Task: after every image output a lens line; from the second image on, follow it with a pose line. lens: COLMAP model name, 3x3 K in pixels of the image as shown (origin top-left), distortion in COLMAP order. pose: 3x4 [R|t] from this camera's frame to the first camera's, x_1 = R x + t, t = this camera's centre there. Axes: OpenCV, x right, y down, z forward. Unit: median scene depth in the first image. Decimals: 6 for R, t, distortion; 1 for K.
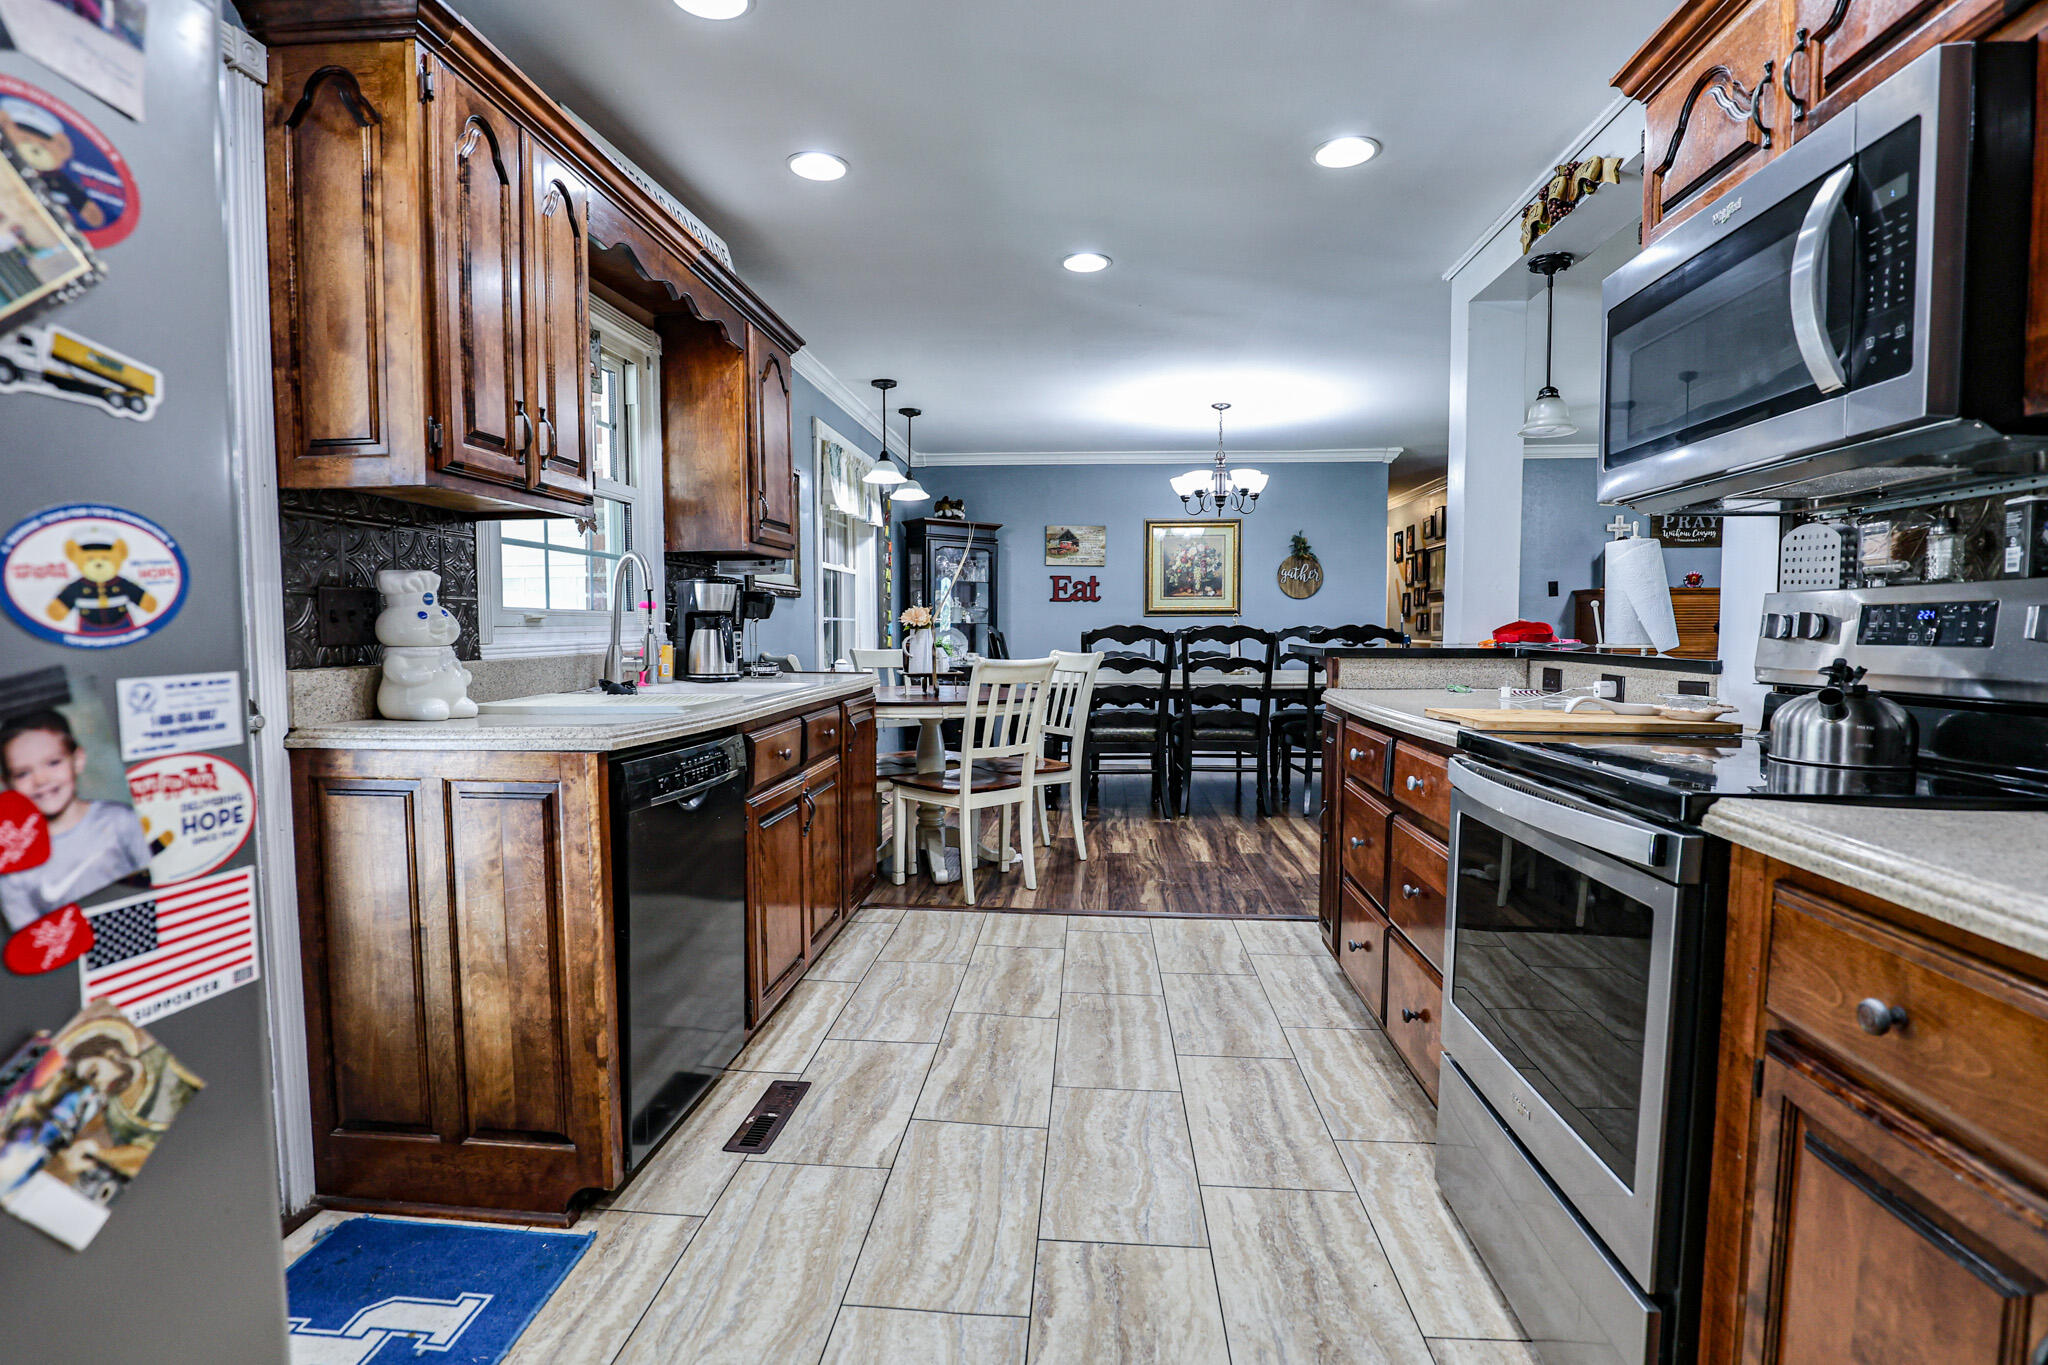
lens RADIAL K [[941.8, 0, 1058.0], [0, 941.8, 689.6], [0, 0, 1]] dist [-0.037891, 0.008313]
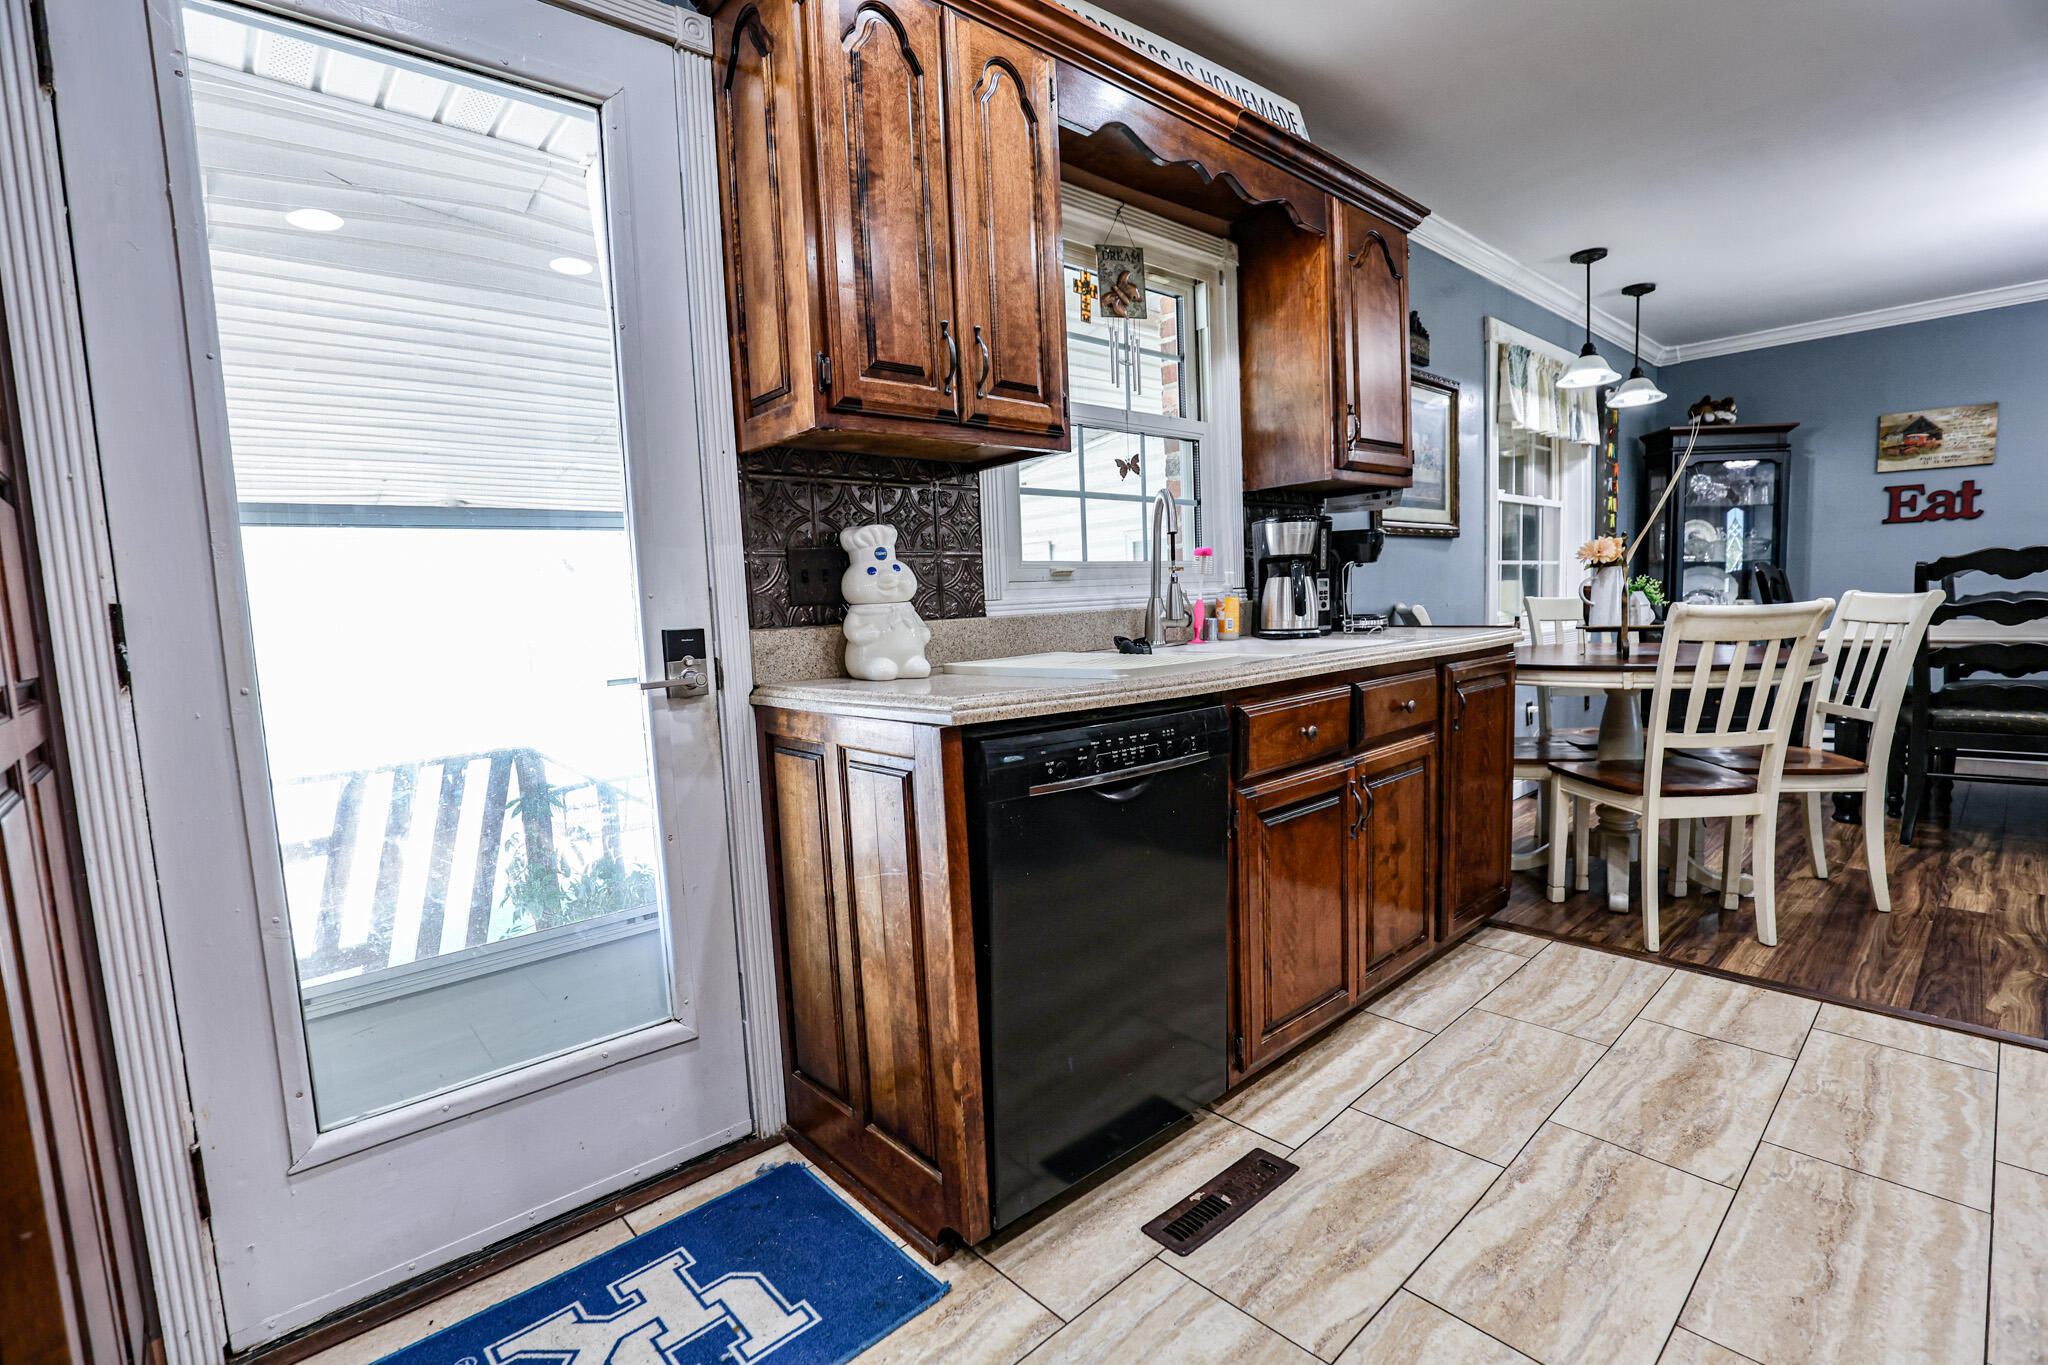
lens RADIAL K [[941.8, 0, 1020.8], [0, 941.8, 698.7], [0, 0, 1]] dist [-0.037891, 0.008313]
pose [[0.714108, 0.041586, -0.698799, 0.070229], [-0.002236, 0.998364, 0.057128, -0.002452], [0.700032, -0.039234, 0.713033, 0.255457]]
